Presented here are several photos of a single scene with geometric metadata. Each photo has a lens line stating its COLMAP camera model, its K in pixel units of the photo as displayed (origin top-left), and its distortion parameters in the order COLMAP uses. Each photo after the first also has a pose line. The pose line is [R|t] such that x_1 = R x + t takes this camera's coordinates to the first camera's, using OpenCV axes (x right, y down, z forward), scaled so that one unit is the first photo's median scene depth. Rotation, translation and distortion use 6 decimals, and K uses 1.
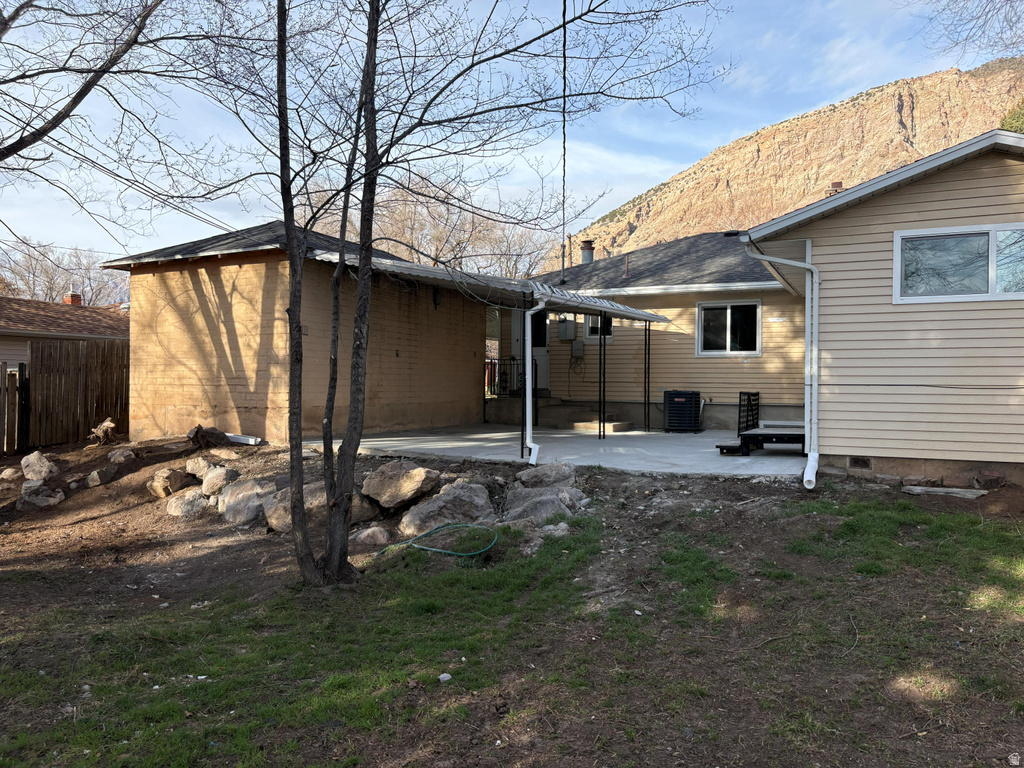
lens RADIAL K [[775.2, 0, 504.3], [0, 775.2, 388.6], [0, 0, 1]] dist [0.044340, -0.056826]
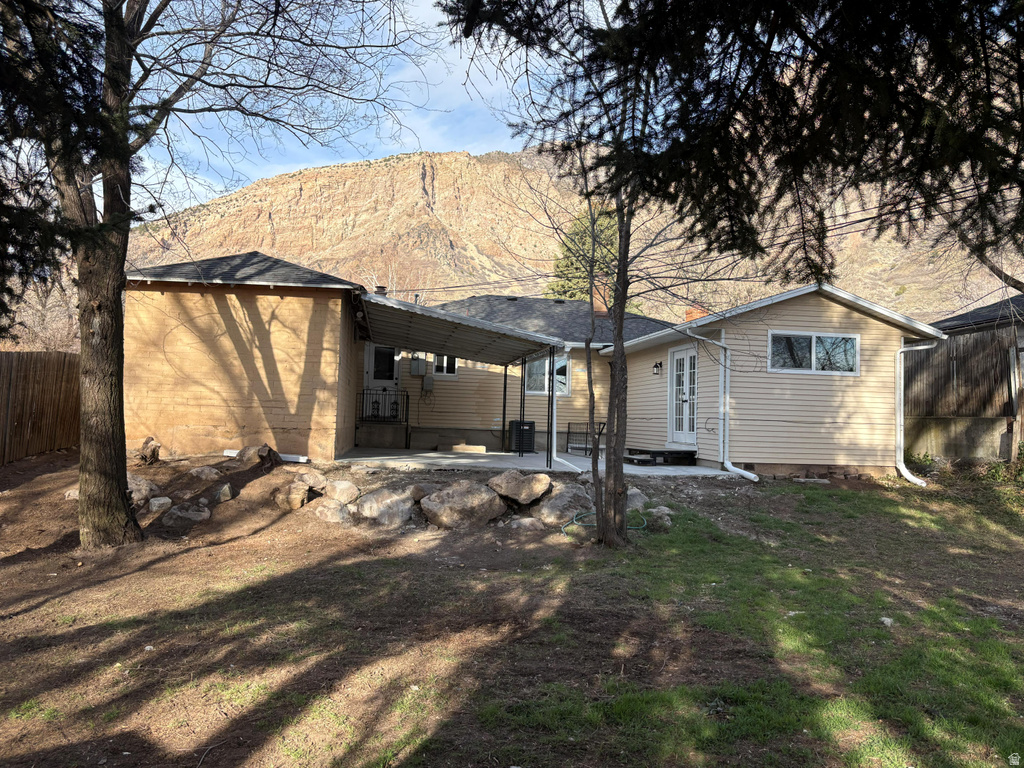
lens RADIAL K [[775.2, 0, 506.9], [0, 775.2, 391.6], [0, 0, 1]] dist [0.044340, -0.056826]
pose [[0.830463, 0.041226, 0.555547, -0.504296], [-0.021045, 0.998868, -0.042666, 0.009727], [-0.556677, 0.023741, 0.830390, -0.050837]]
